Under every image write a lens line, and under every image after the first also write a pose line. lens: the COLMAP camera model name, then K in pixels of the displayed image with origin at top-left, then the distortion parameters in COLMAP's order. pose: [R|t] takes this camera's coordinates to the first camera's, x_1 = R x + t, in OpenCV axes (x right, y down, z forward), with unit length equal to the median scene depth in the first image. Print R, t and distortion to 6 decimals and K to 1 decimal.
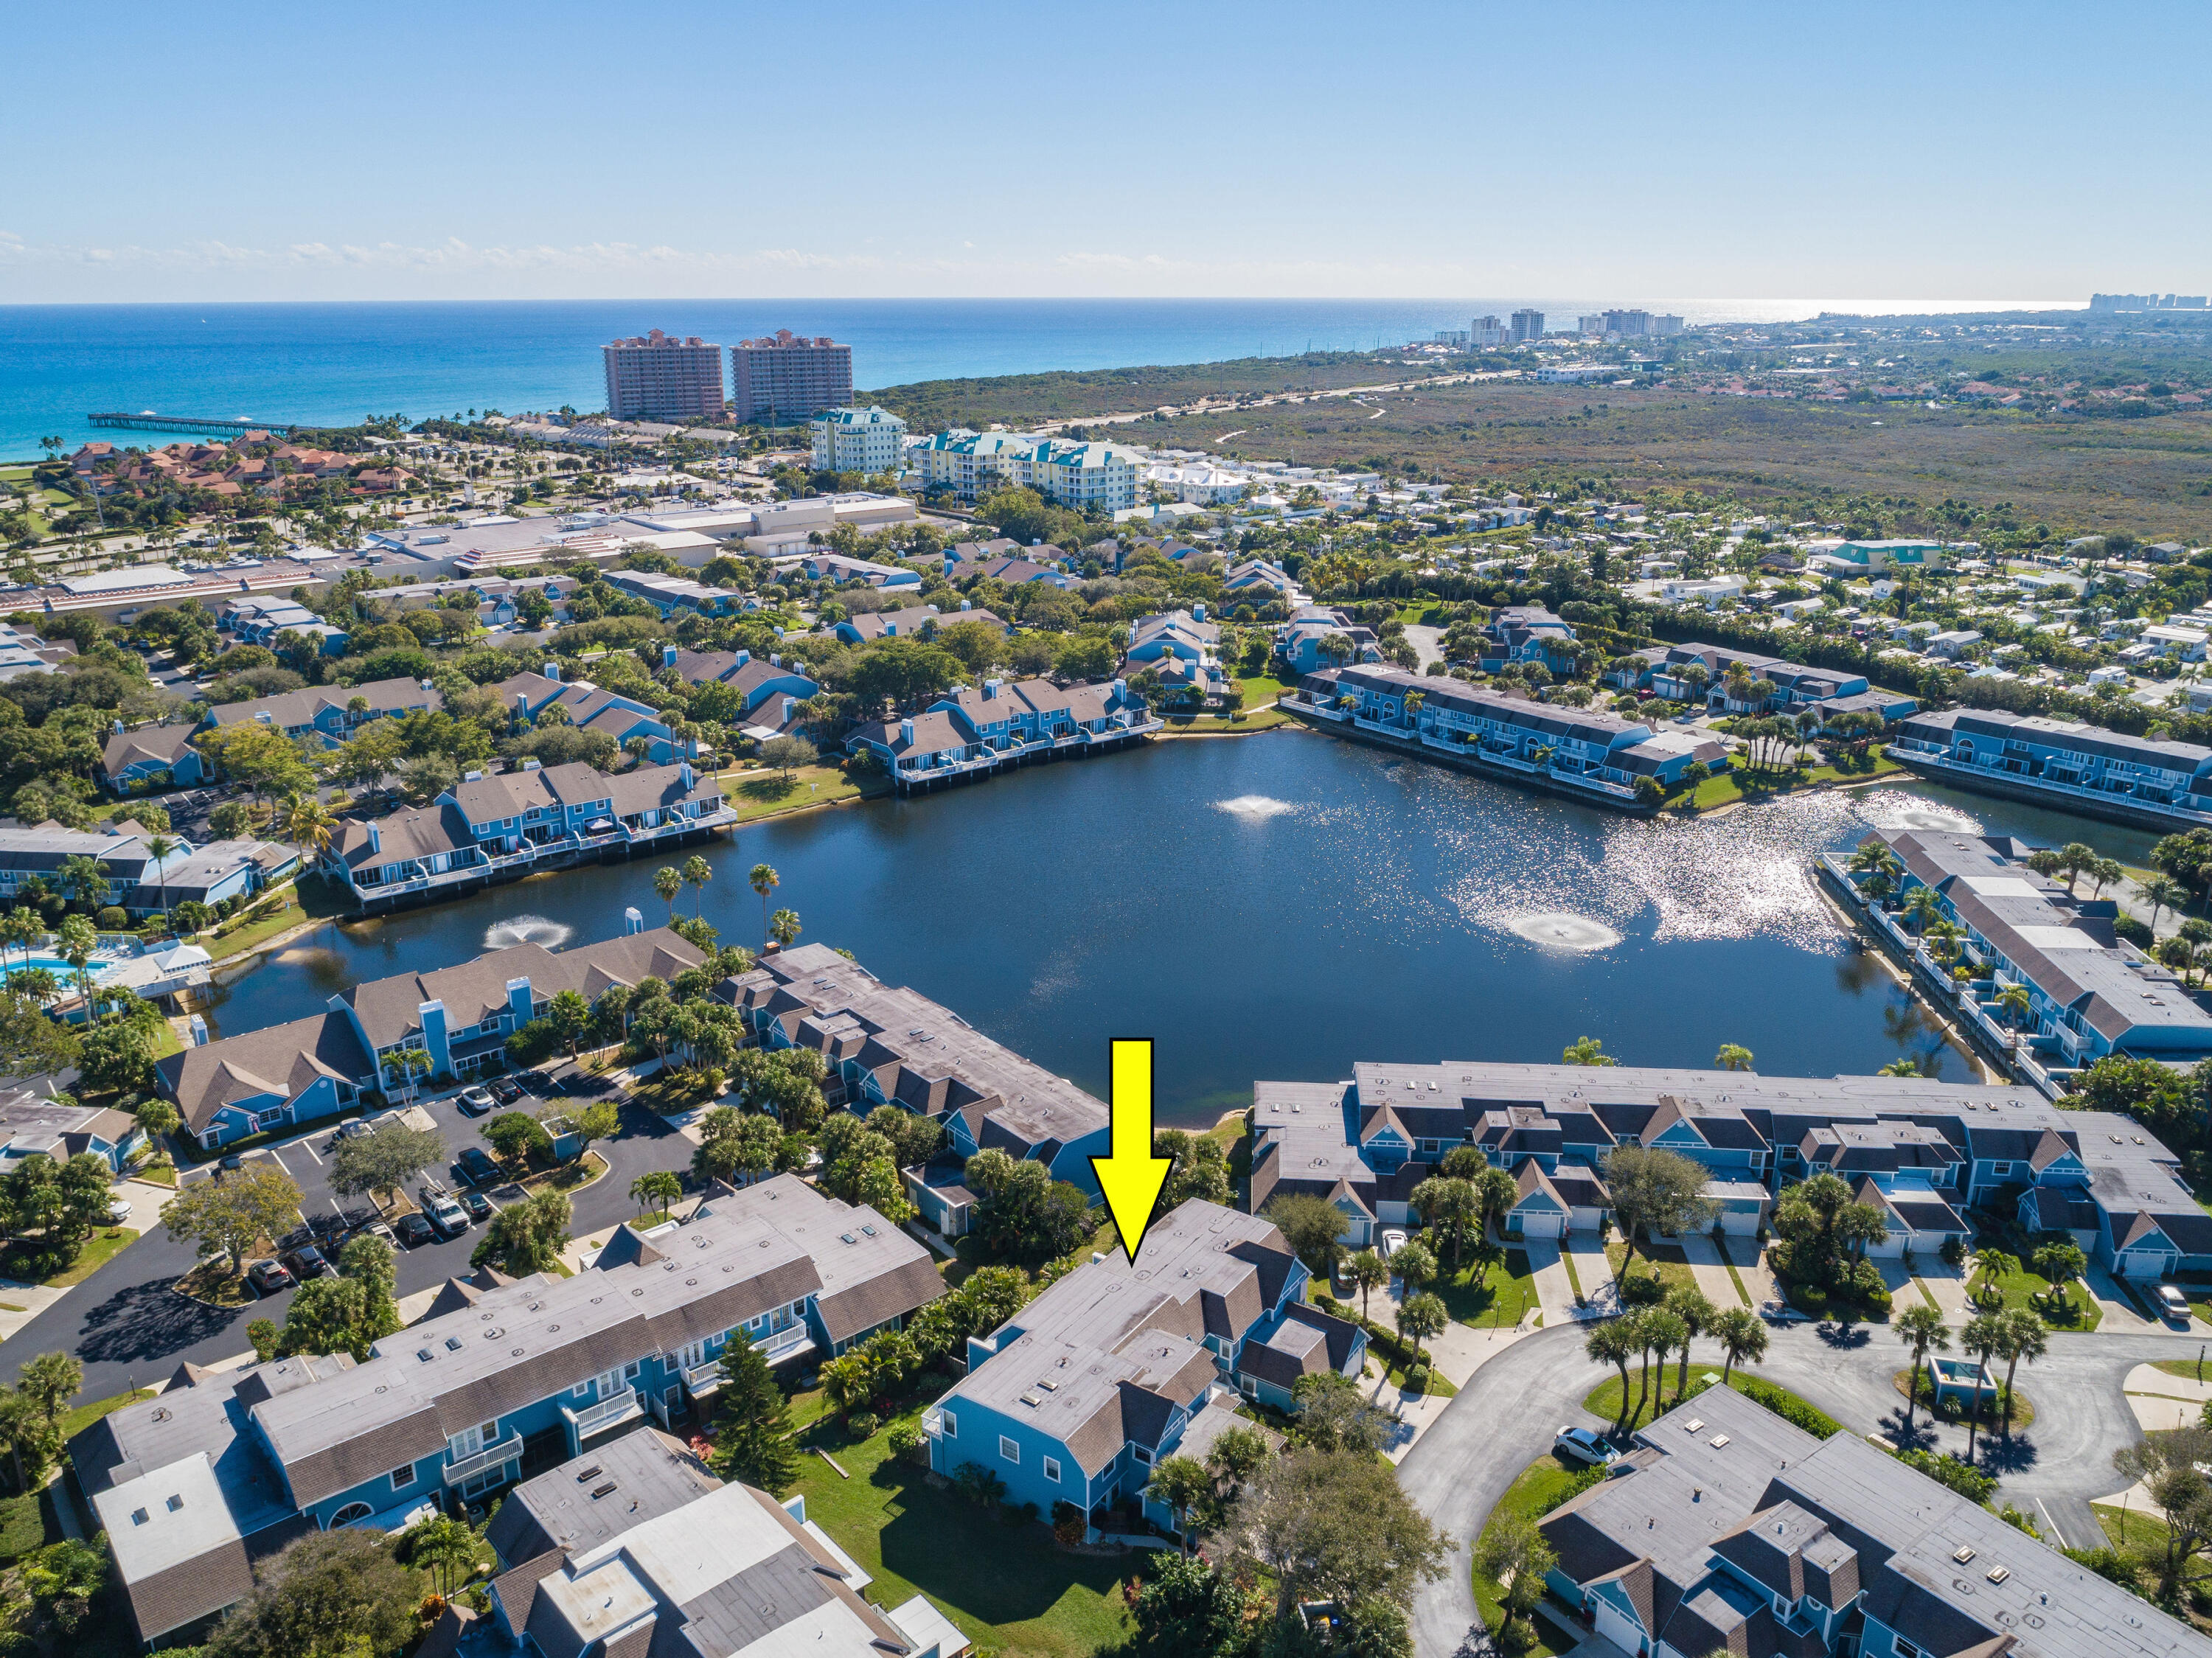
lens RADIAL K [[1666.5, 0, 1106.0], [0, 1666.5, 829.0], [0, 0, 1]] dist [-0.025547, 0.005486]
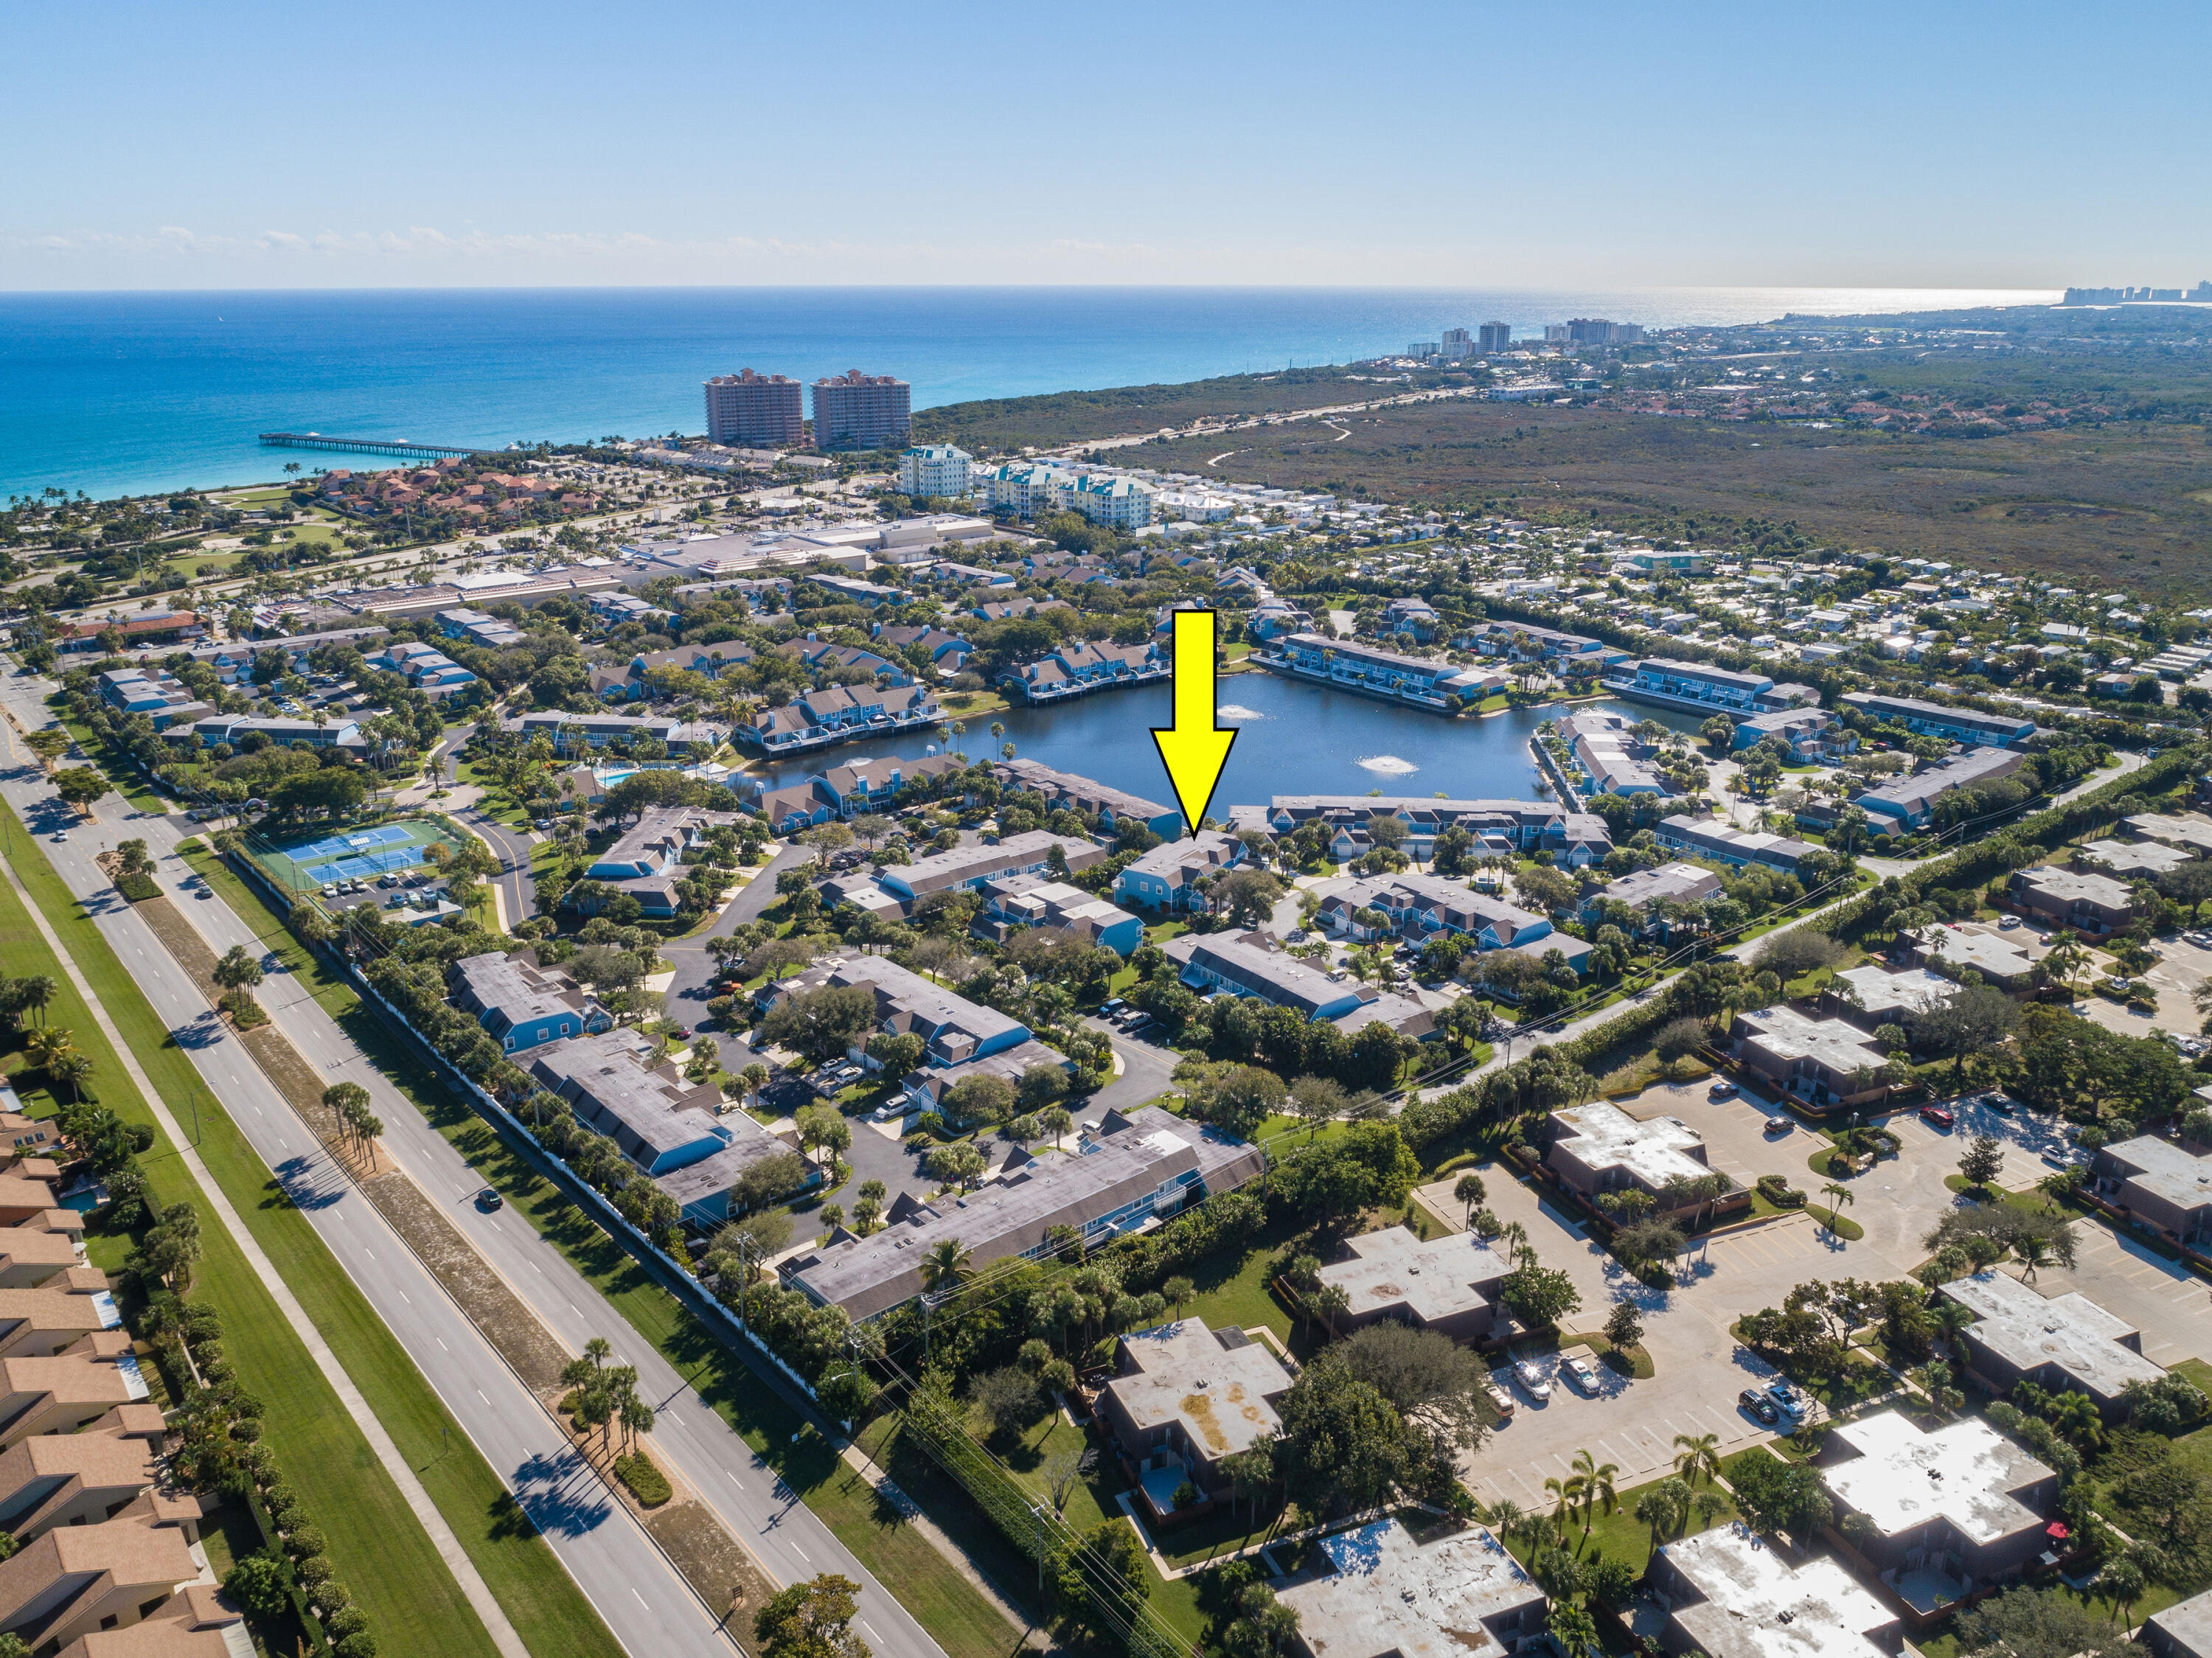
lens RADIAL K [[1666.5, 0, 1106.0], [0, 1666.5, 829.0], [0, 0, 1]] dist [-0.025547, 0.005486]
pose [[0.999984, -0.001035, 0.005503, -0.041086], [0.000998, 0.999977, 0.006651, 0.072874], [-0.005510, -0.006646, 0.999963, -0.567402]]
